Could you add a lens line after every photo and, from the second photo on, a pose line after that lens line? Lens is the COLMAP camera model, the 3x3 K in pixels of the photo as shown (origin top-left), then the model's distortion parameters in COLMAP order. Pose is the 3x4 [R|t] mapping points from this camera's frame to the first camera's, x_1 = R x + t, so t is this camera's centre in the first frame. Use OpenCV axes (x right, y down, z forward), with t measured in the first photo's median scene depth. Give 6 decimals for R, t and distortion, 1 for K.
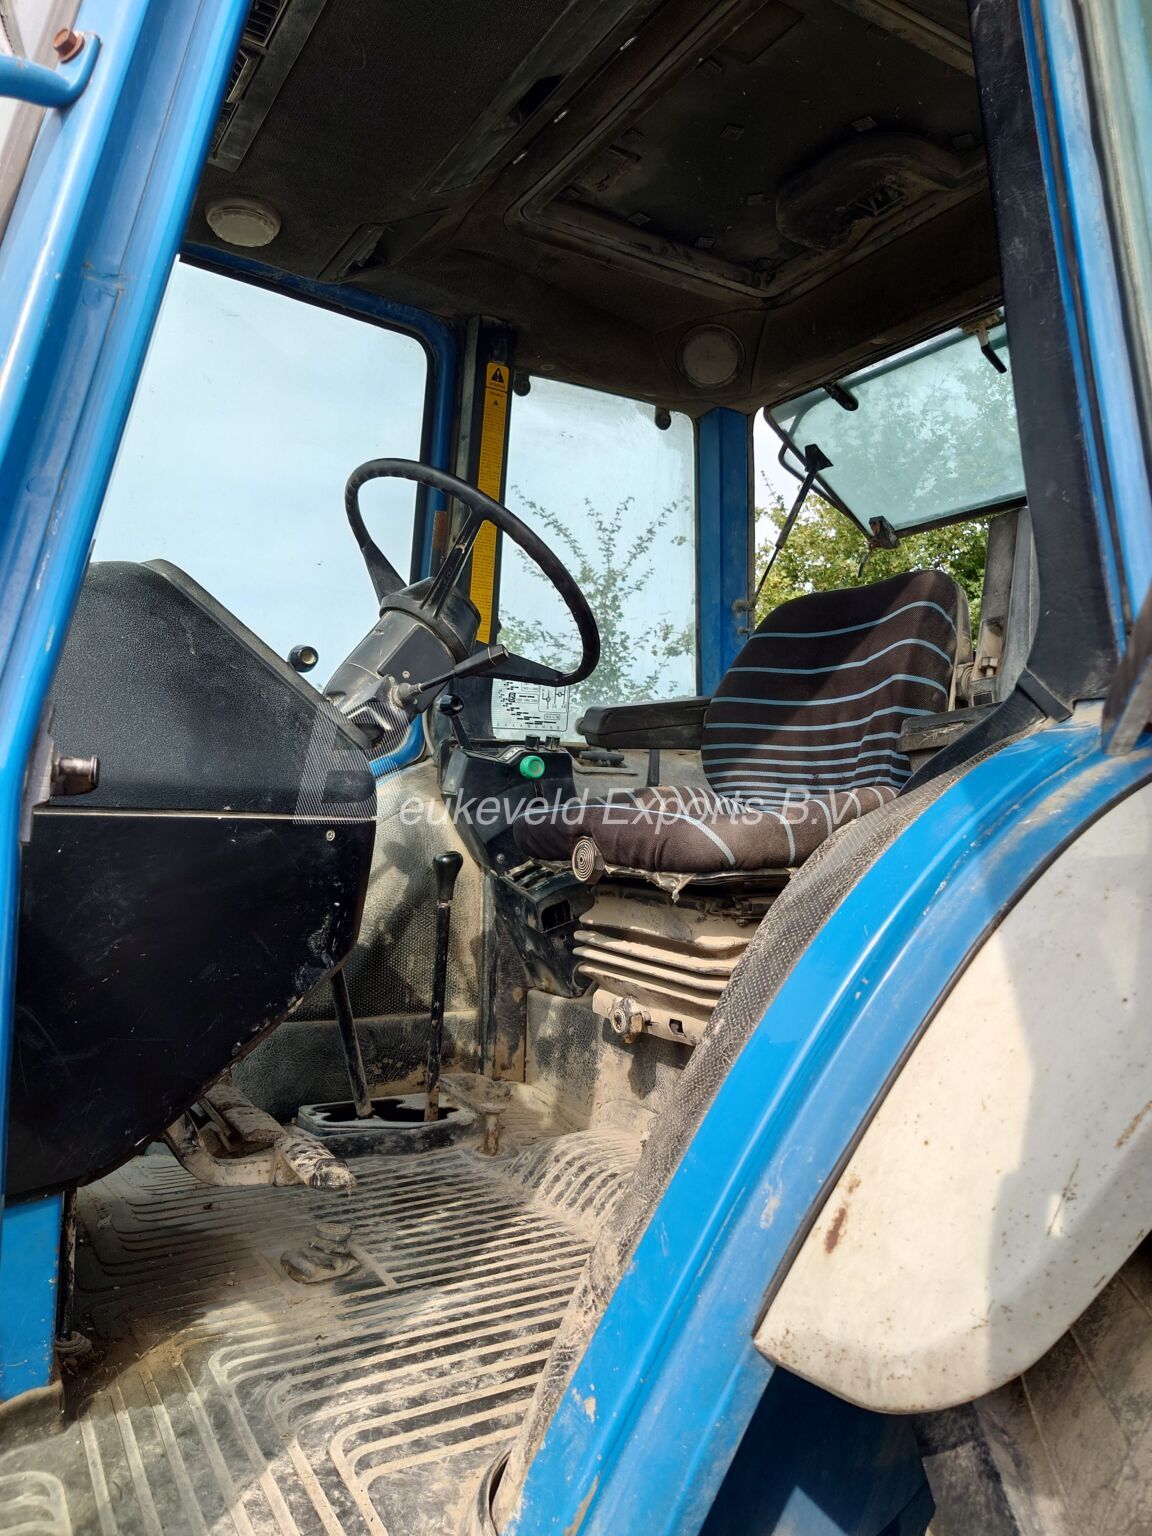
lens RADIAL K [[1116.7, 0, 569.4], [0, 1116.7, 766.1], [0, 0, 1]] dist [-0.000831, 0.006845]
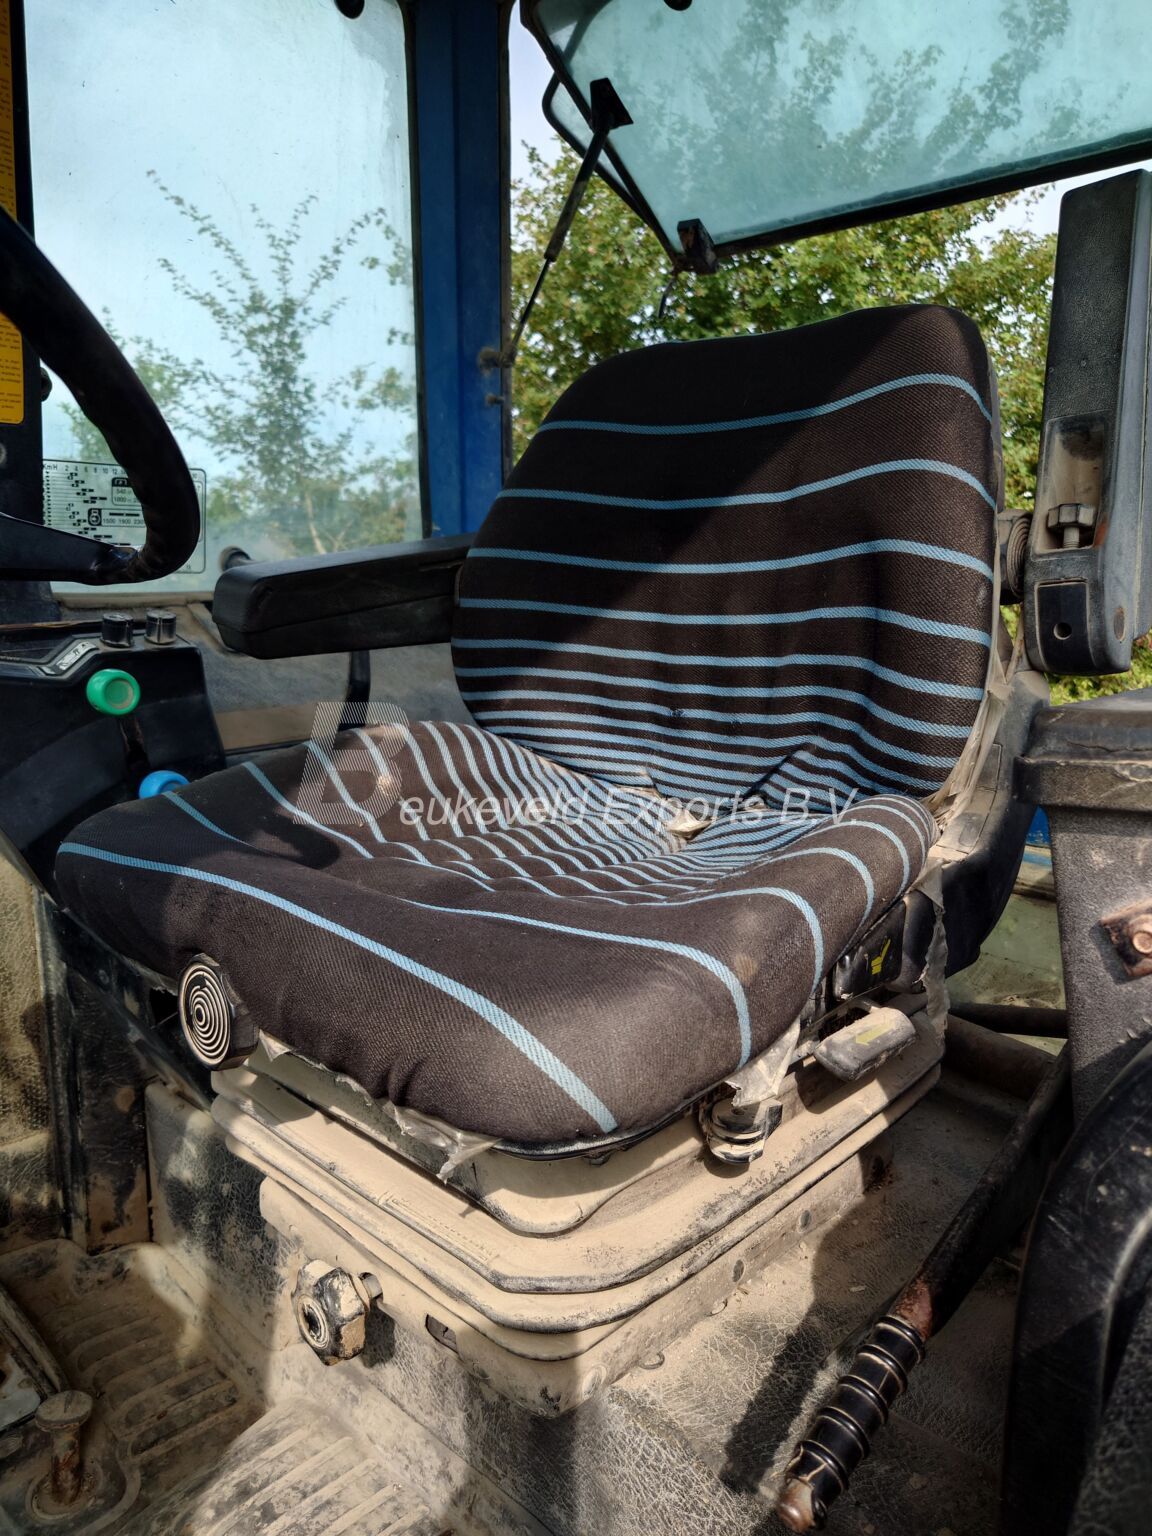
lens RADIAL K [[1116.7, 0, 569.4], [0, 1116.7, 766.1], [0, 0, 1]] dist [-0.000831, 0.006845]
pose [[0.964850, -0.055888, 0.256789, 0.025375], [-0.000477, 0.976751, 0.214375, -0.056549], [-0.262800, -0.206962, 0.942392, 0.367481]]
